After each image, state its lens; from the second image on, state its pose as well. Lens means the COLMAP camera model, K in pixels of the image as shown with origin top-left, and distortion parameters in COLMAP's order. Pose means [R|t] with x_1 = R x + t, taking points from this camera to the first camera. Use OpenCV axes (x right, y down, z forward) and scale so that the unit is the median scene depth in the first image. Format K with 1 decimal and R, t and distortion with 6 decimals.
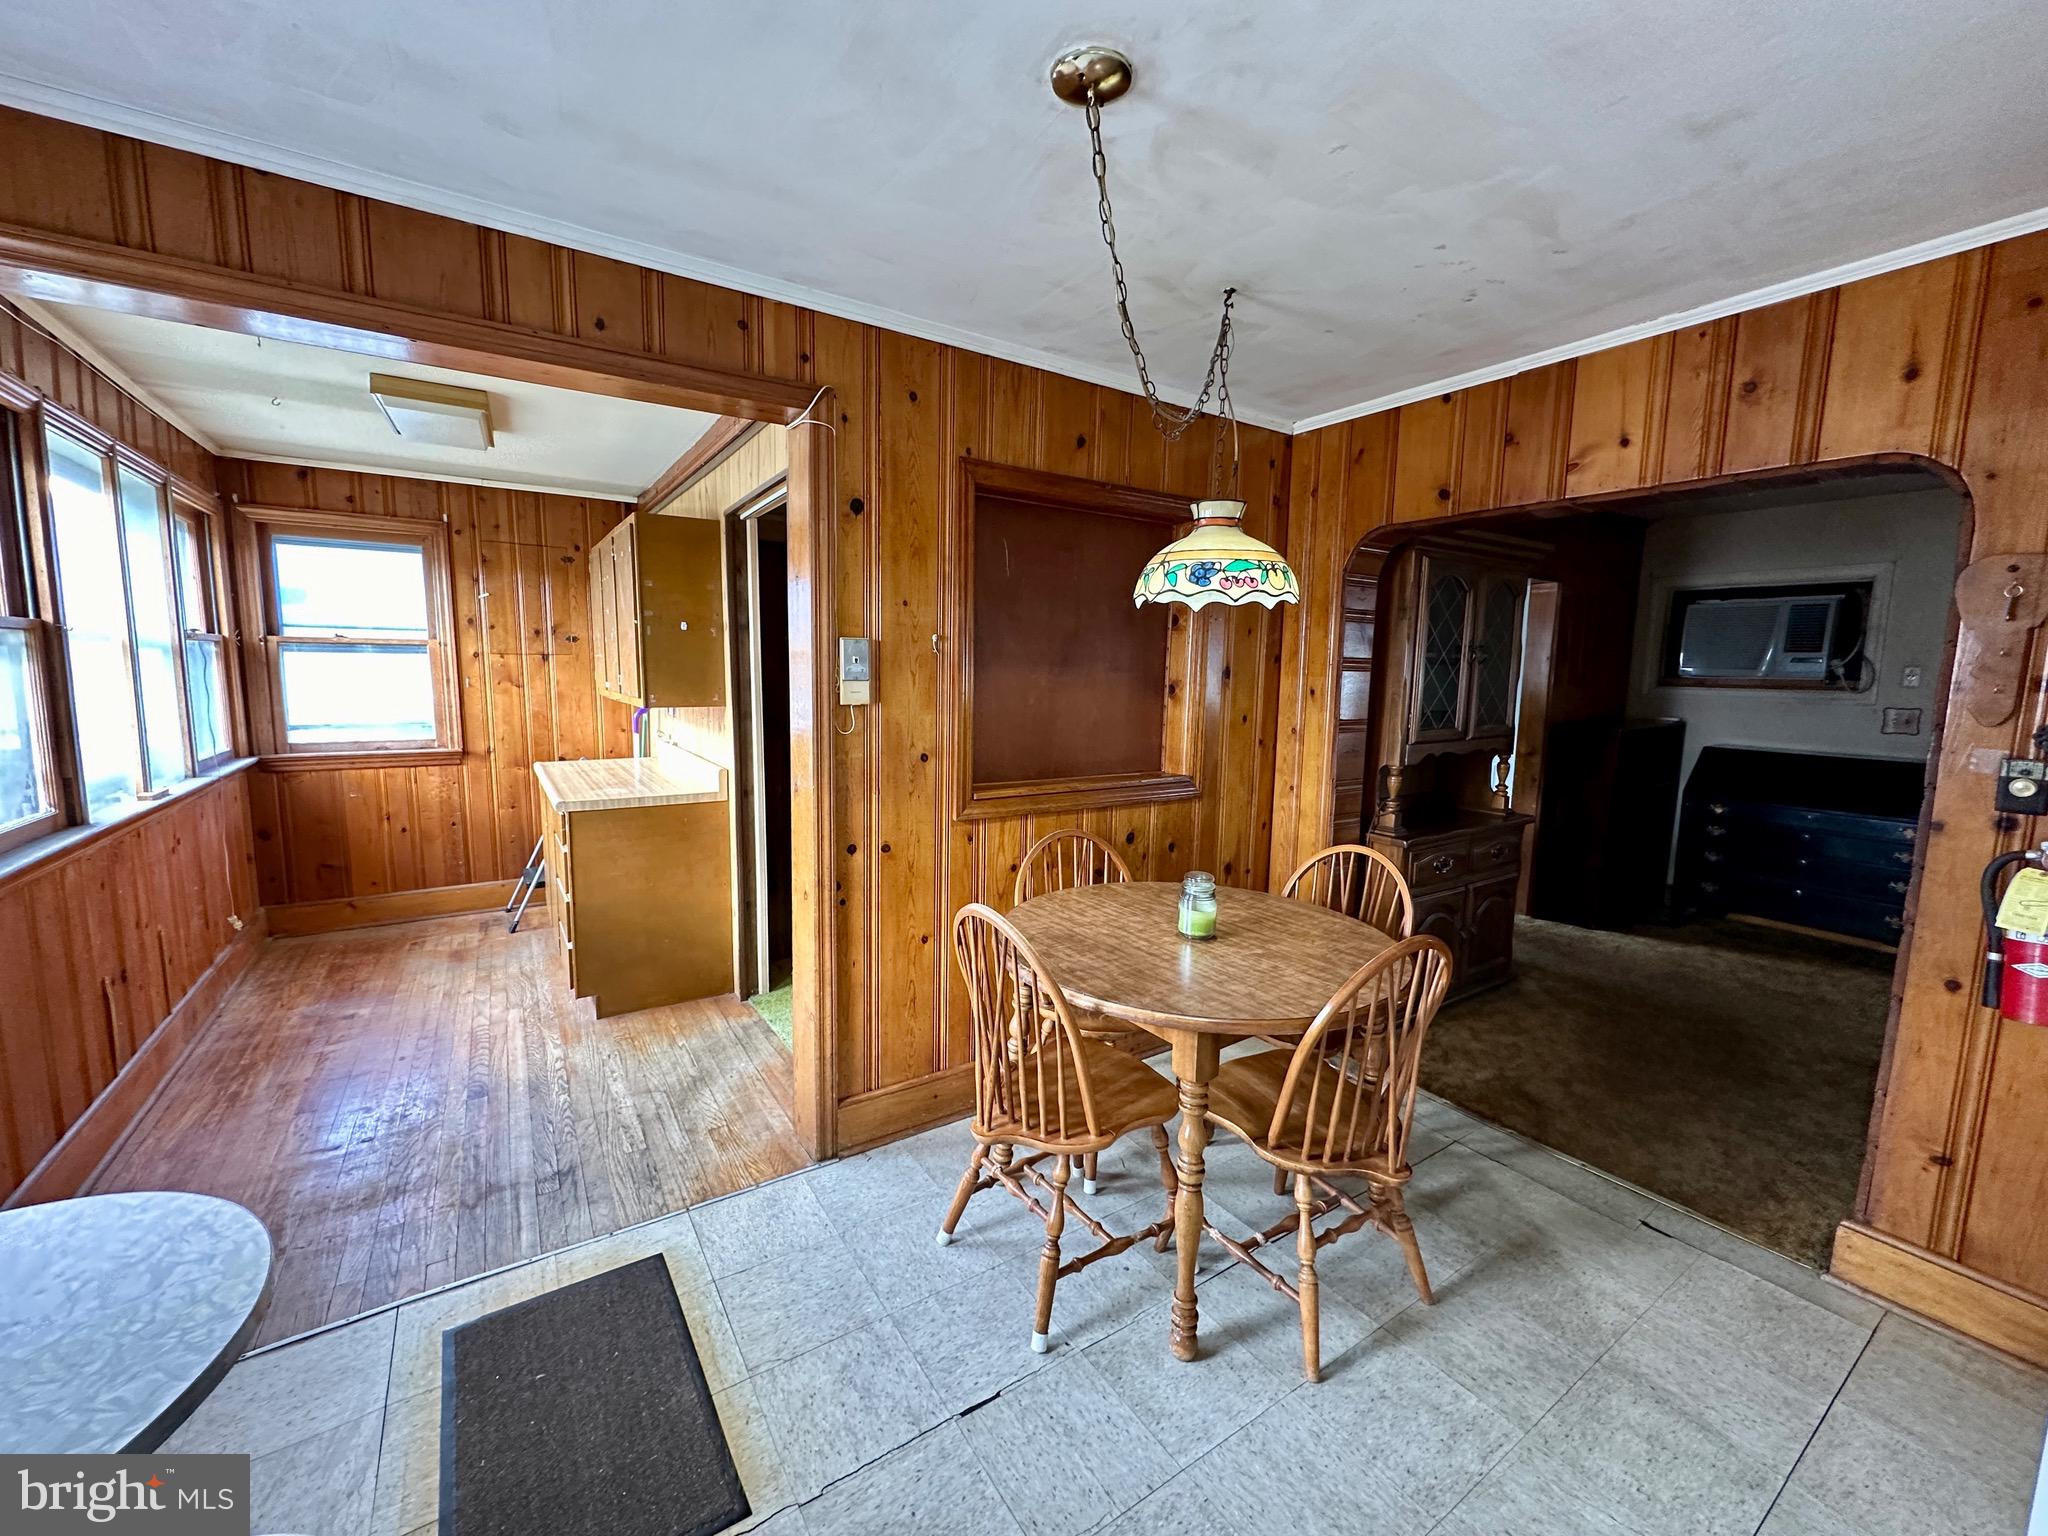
lens RADIAL K [[816.9, 0, 1024.0], [0, 816.9, 768.0], [0, 0, 1]] dist [0.001888, 0.000168]
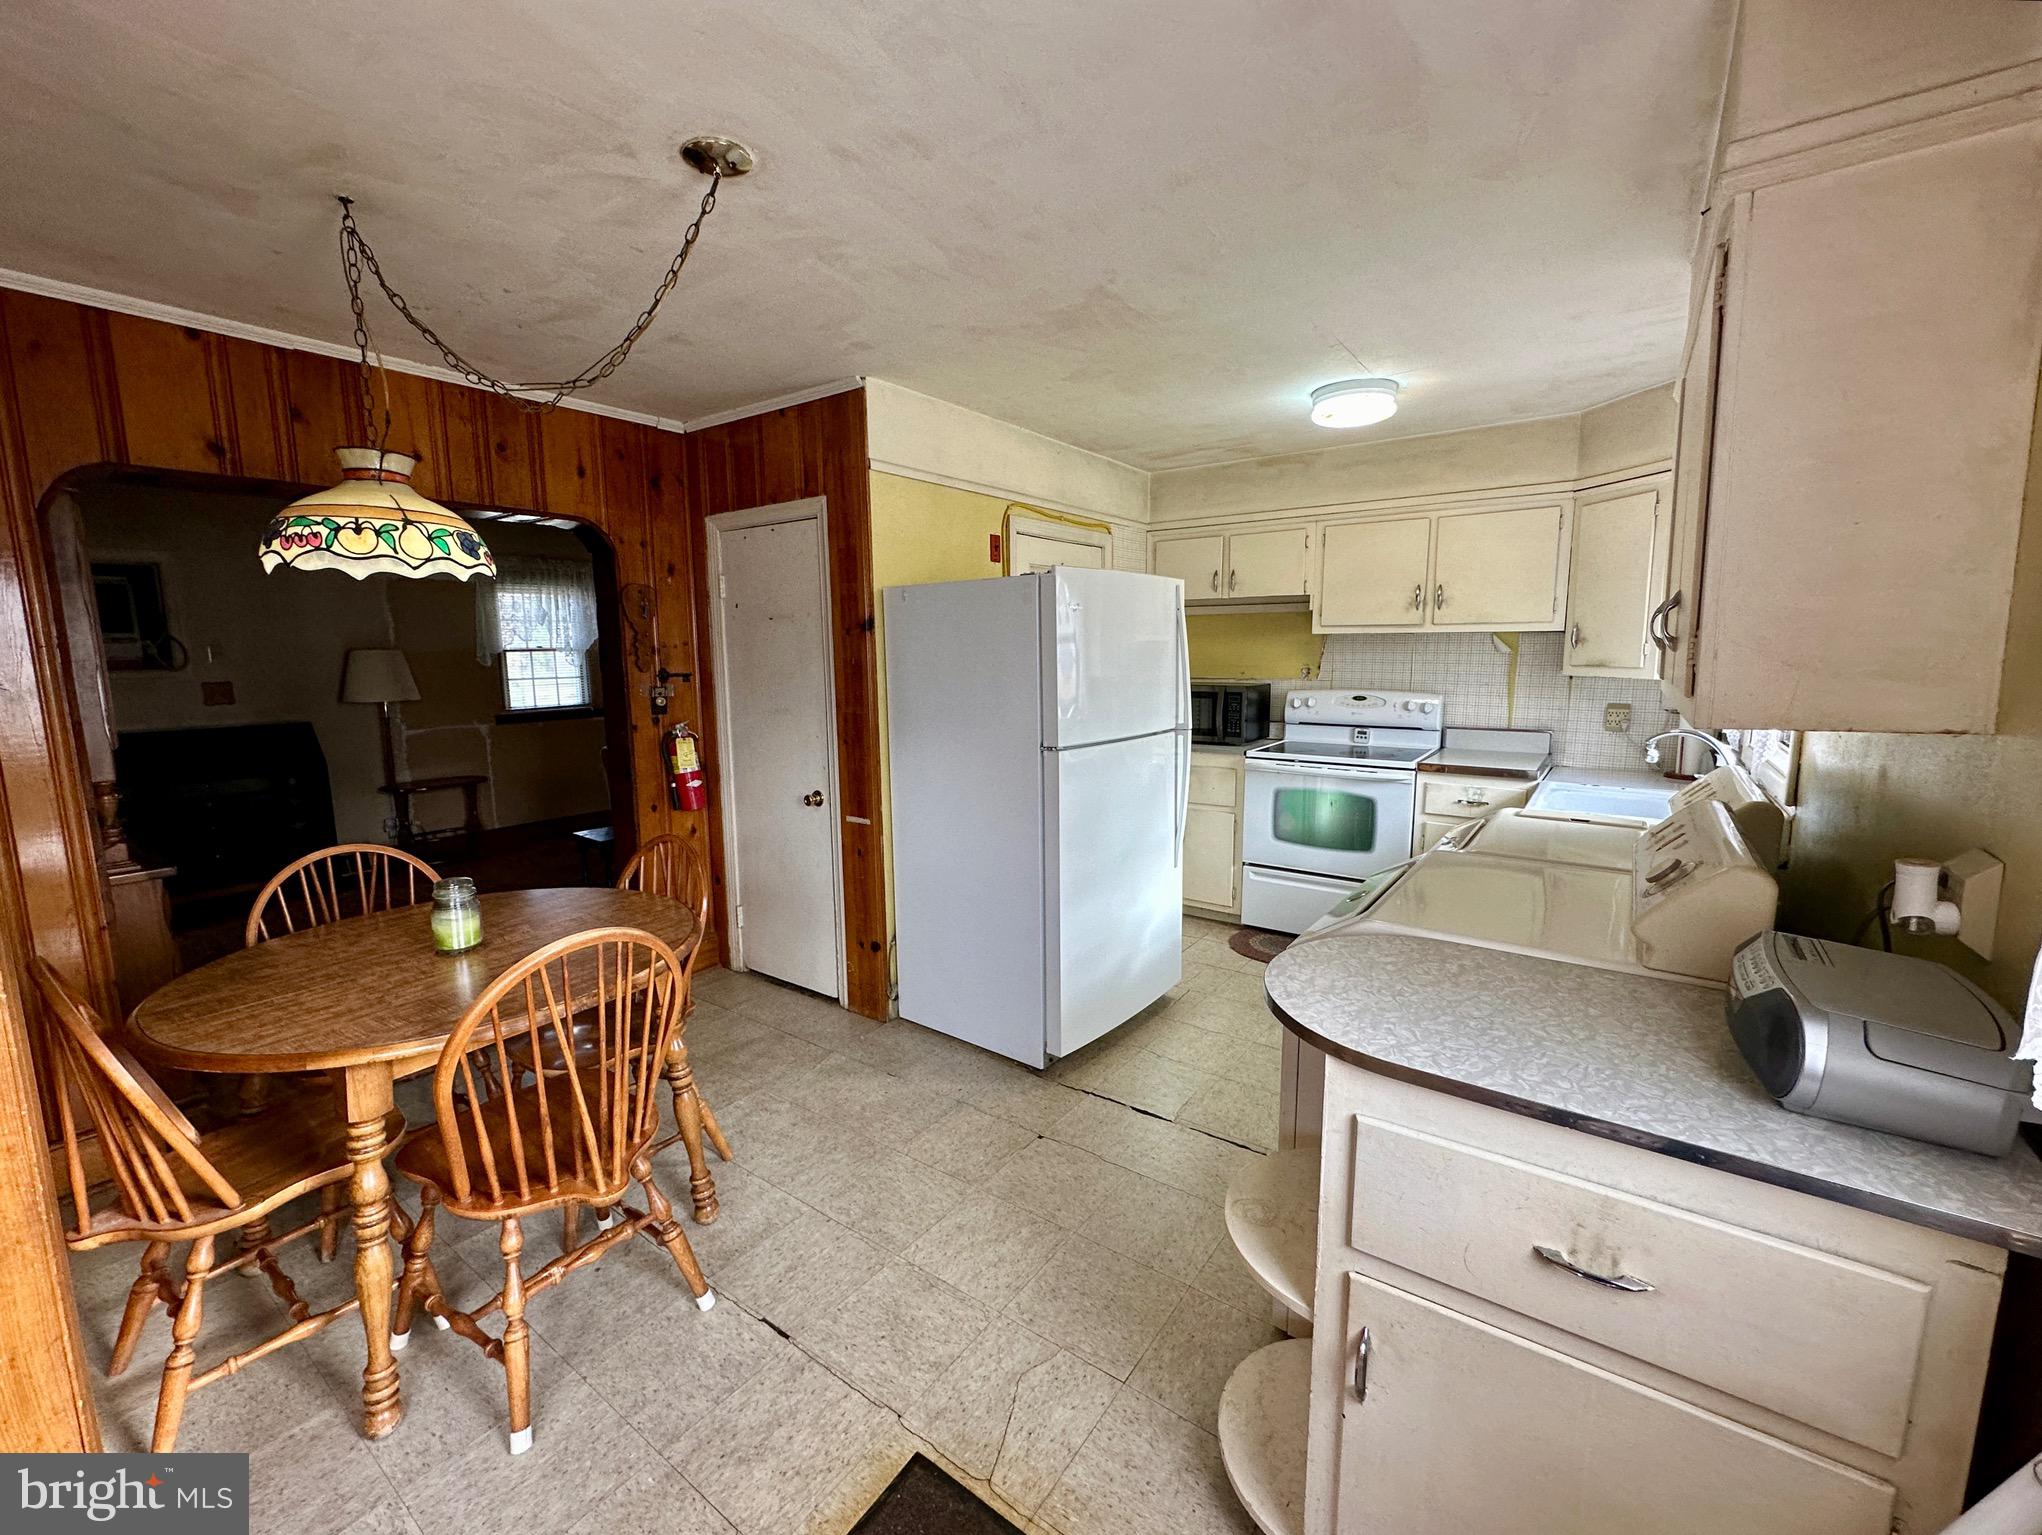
lens RADIAL K [[835.3, 0, 1012.1], [0, 835.3, 765.7], [0, 0, 1]] dist [0.000380, 0.000361]
pose [[-0.341689, -0.142471, 0.928951, -0.857329], [0.128692, 0.972039, 0.196415, -0.095257], [-0.930960, 0.186661, -0.313800, 0.728832]]
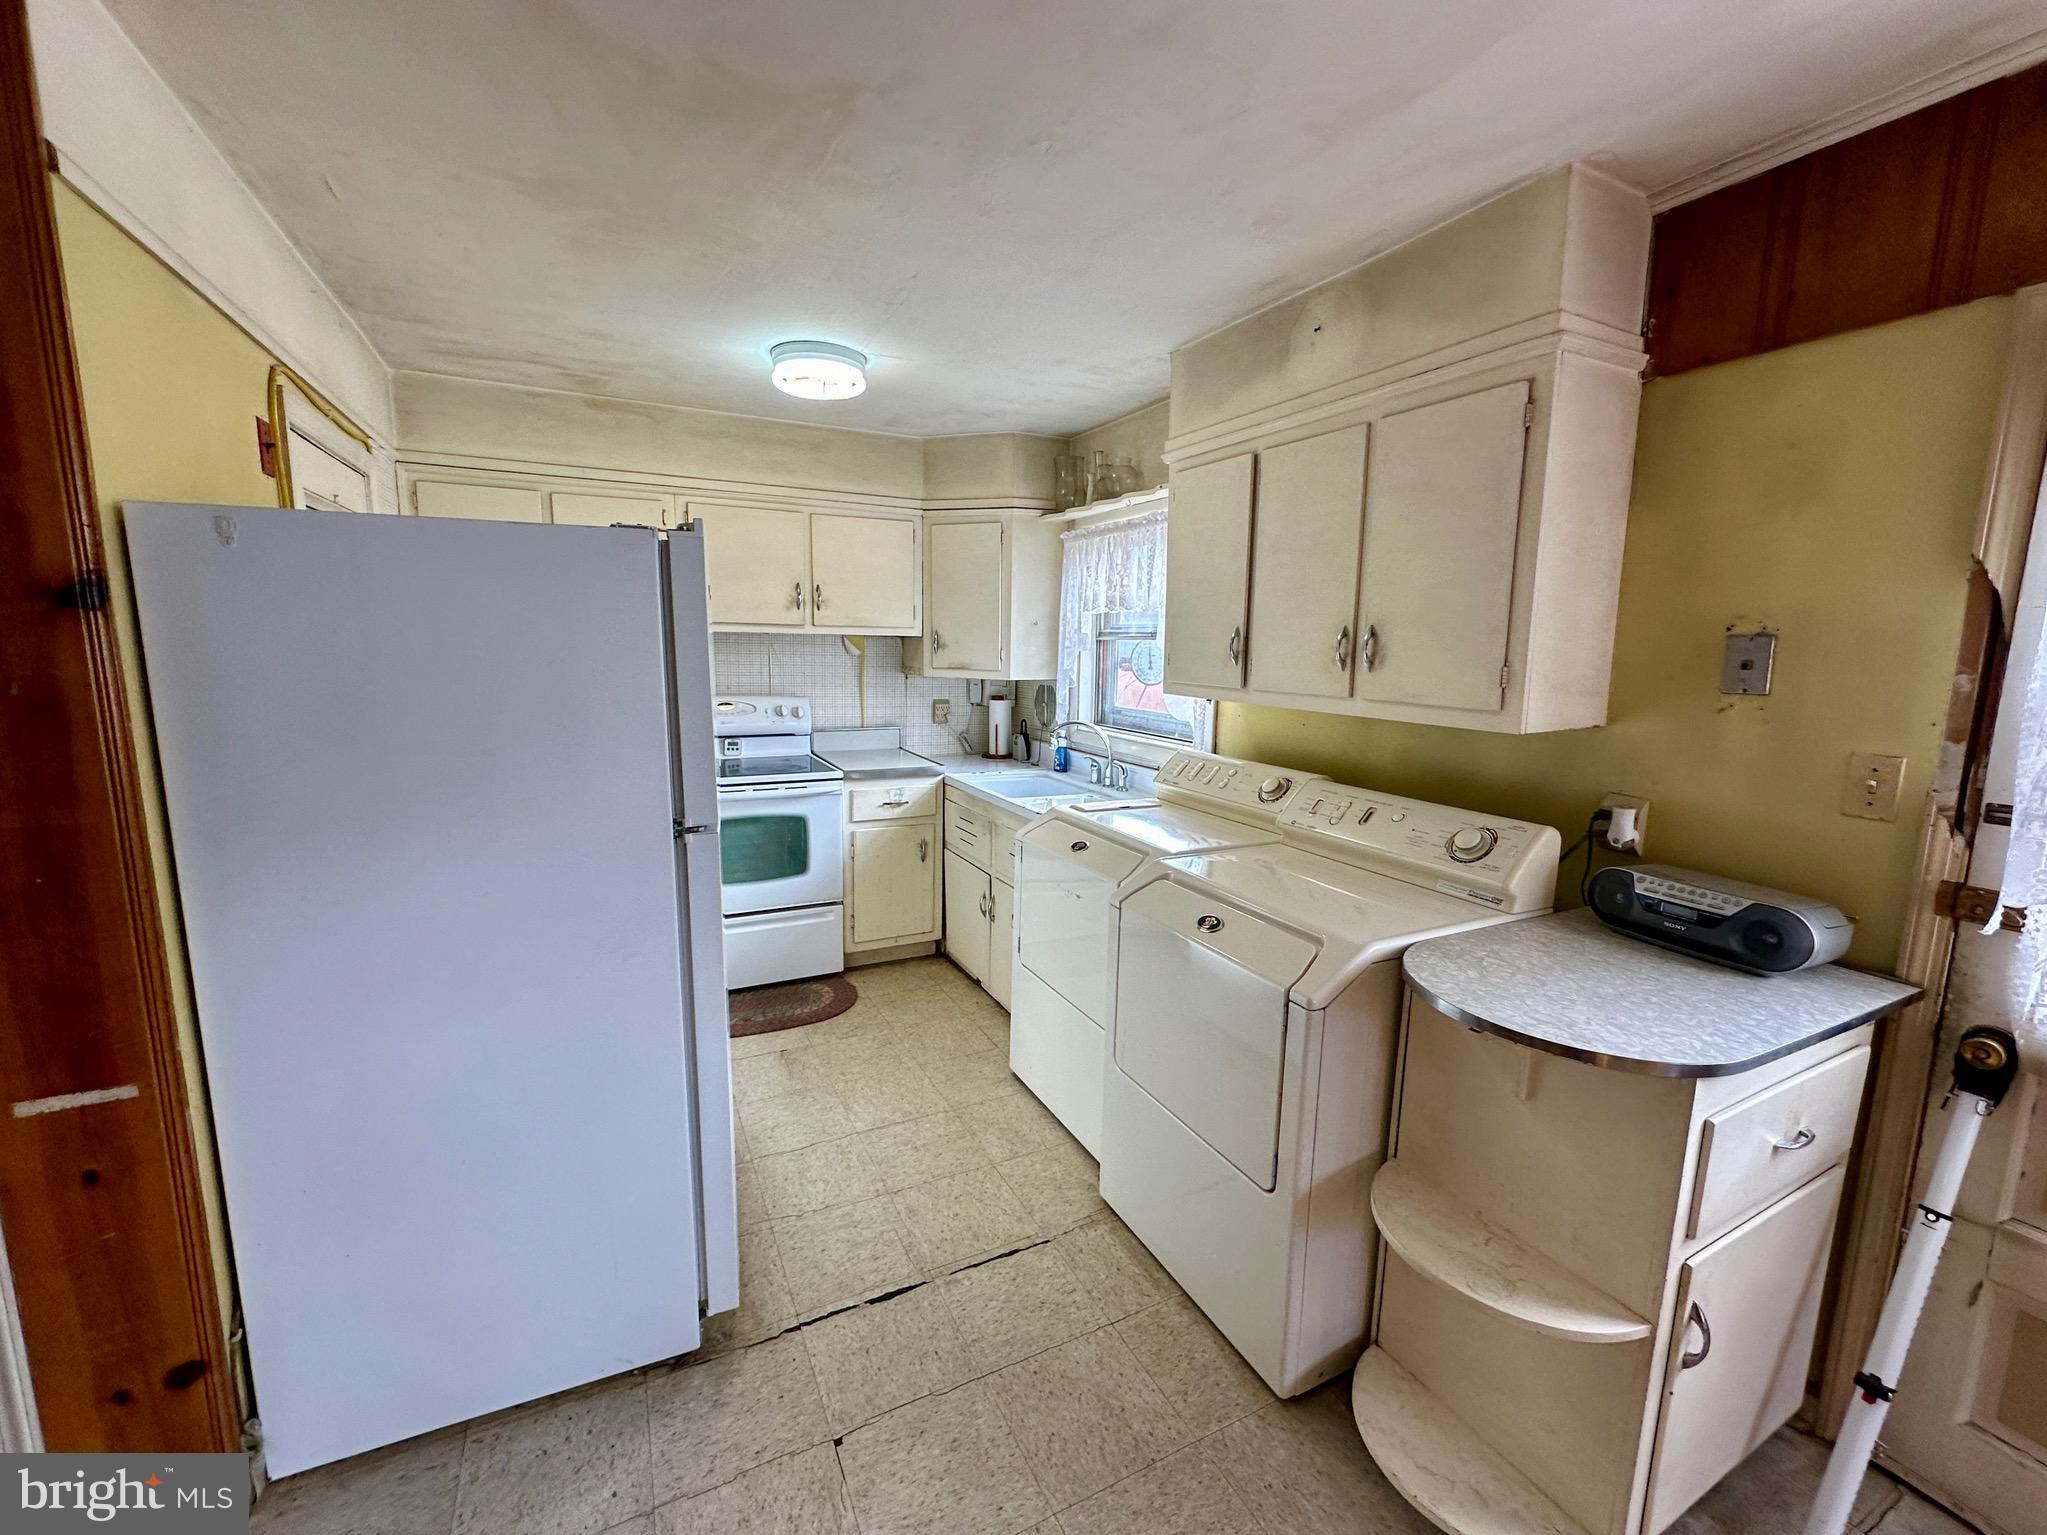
lens RADIAL K [[837.4, 0, 1014.6], [0, 837.4, 765.7], [0, 0, 1]] dist [0.000380, 0.000361]
pose [[-0.990980, -0.049653, 0.124474, 0.040936], [-0.012912, 0.959882, 0.280106, -0.139385], [-0.133389, 0.275973, -0.951865, 0.967770]]
